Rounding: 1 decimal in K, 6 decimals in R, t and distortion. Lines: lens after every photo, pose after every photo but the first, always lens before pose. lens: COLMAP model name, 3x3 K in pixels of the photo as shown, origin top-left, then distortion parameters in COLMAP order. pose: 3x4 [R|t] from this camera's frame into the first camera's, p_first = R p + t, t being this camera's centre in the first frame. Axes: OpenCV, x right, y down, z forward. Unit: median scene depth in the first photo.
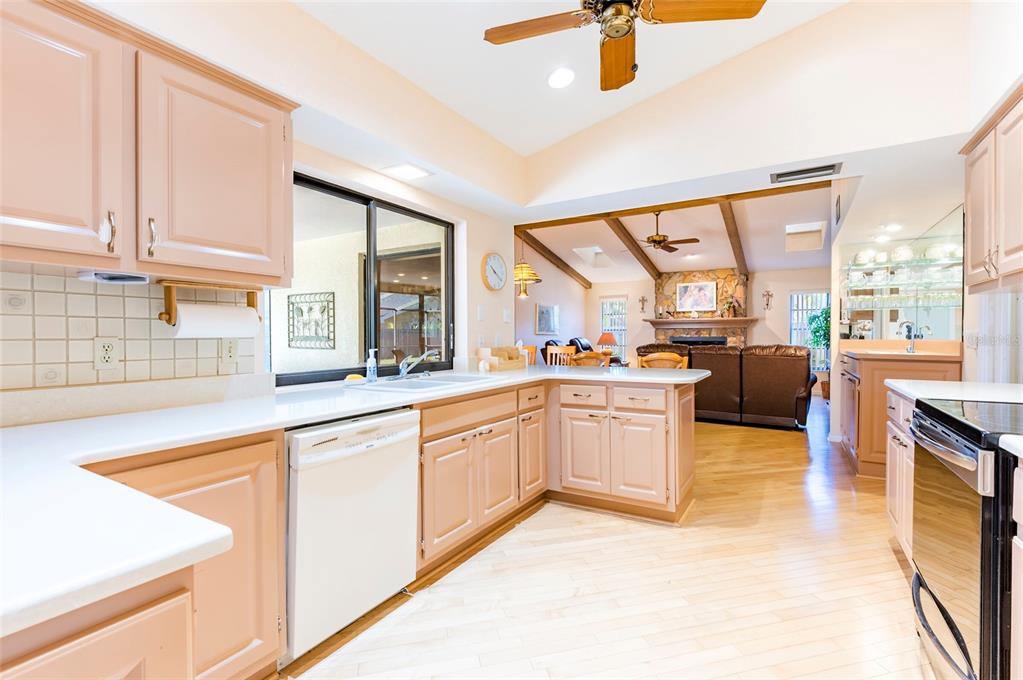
lens RADIAL K [[462.4, 0, 506.7], [0, 462.4, 339.0], [0, 0, 1]] dist [0.001397, -0.000651]
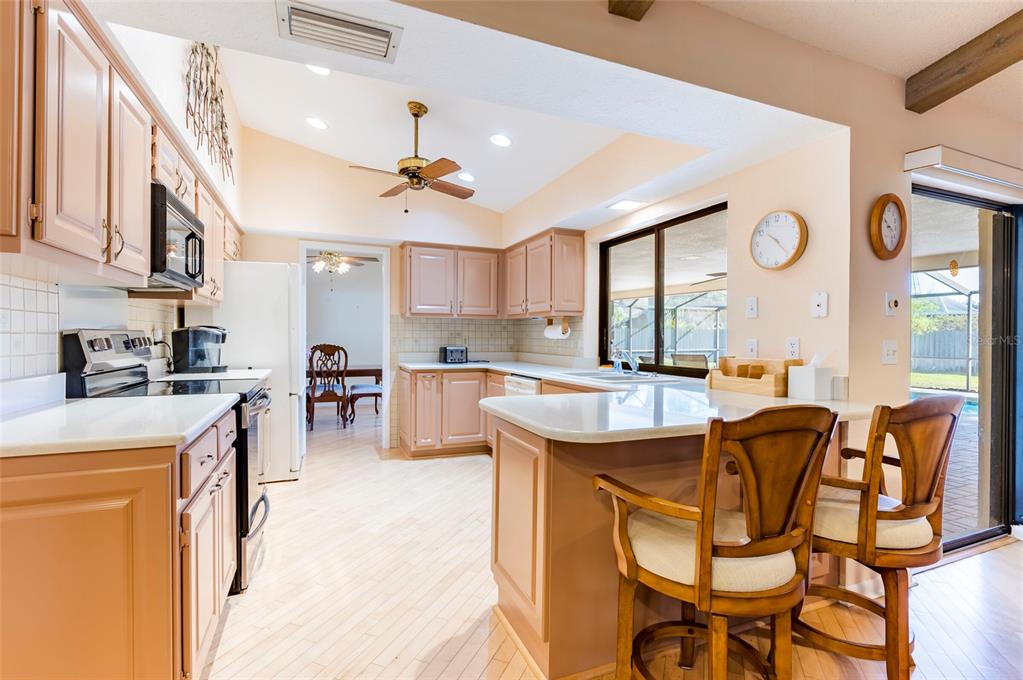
lens RADIAL K [[462.4, 0, 512.5], [0, 462.4, 340.5], [0, 0, 1]] dist [0.001397, -0.000651]
pose [[-0.587878, 0.006407, -0.808924, 0.306596], [-0.007844, 0.999876, 0.013620, -0.005852], [0.808912, 0.014352, -0.587755, 0.472671]]
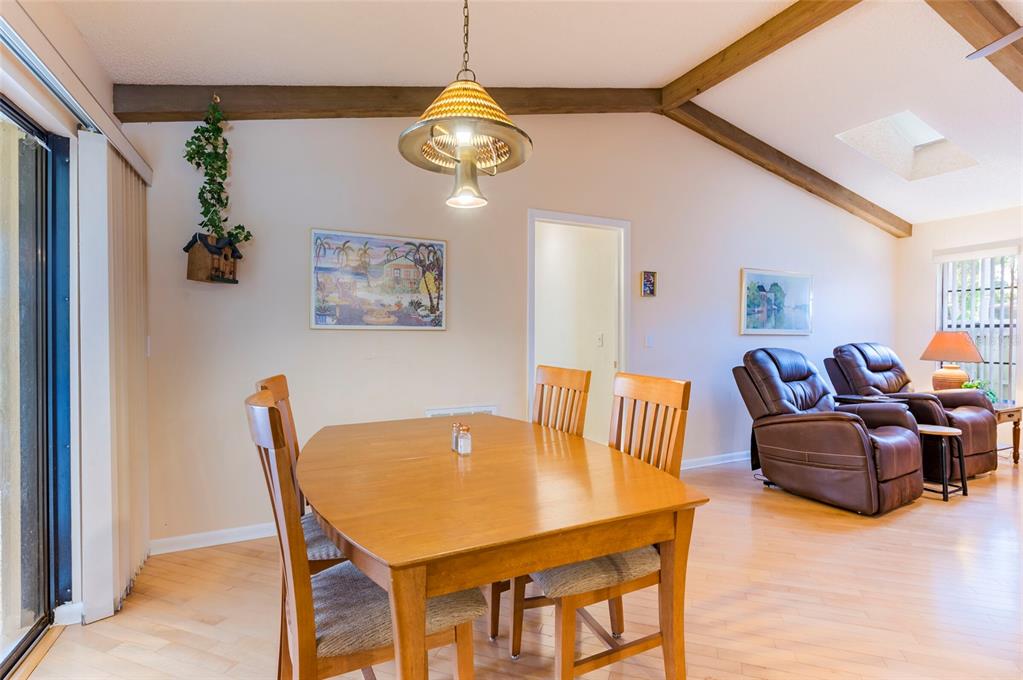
lens RADIAL K [[462.4, 0, 510.9], [0, 462.4, 337.7], [0, 0, 1]] dist [0.001397, -0.000651]
pose [[0.831720, 0.013542, -0.555030, 0.138421], [-0.011821, 0.999908, 0.006683, -0.007575], [0.555069, 0.001003, 0.831804, 0.504521]]
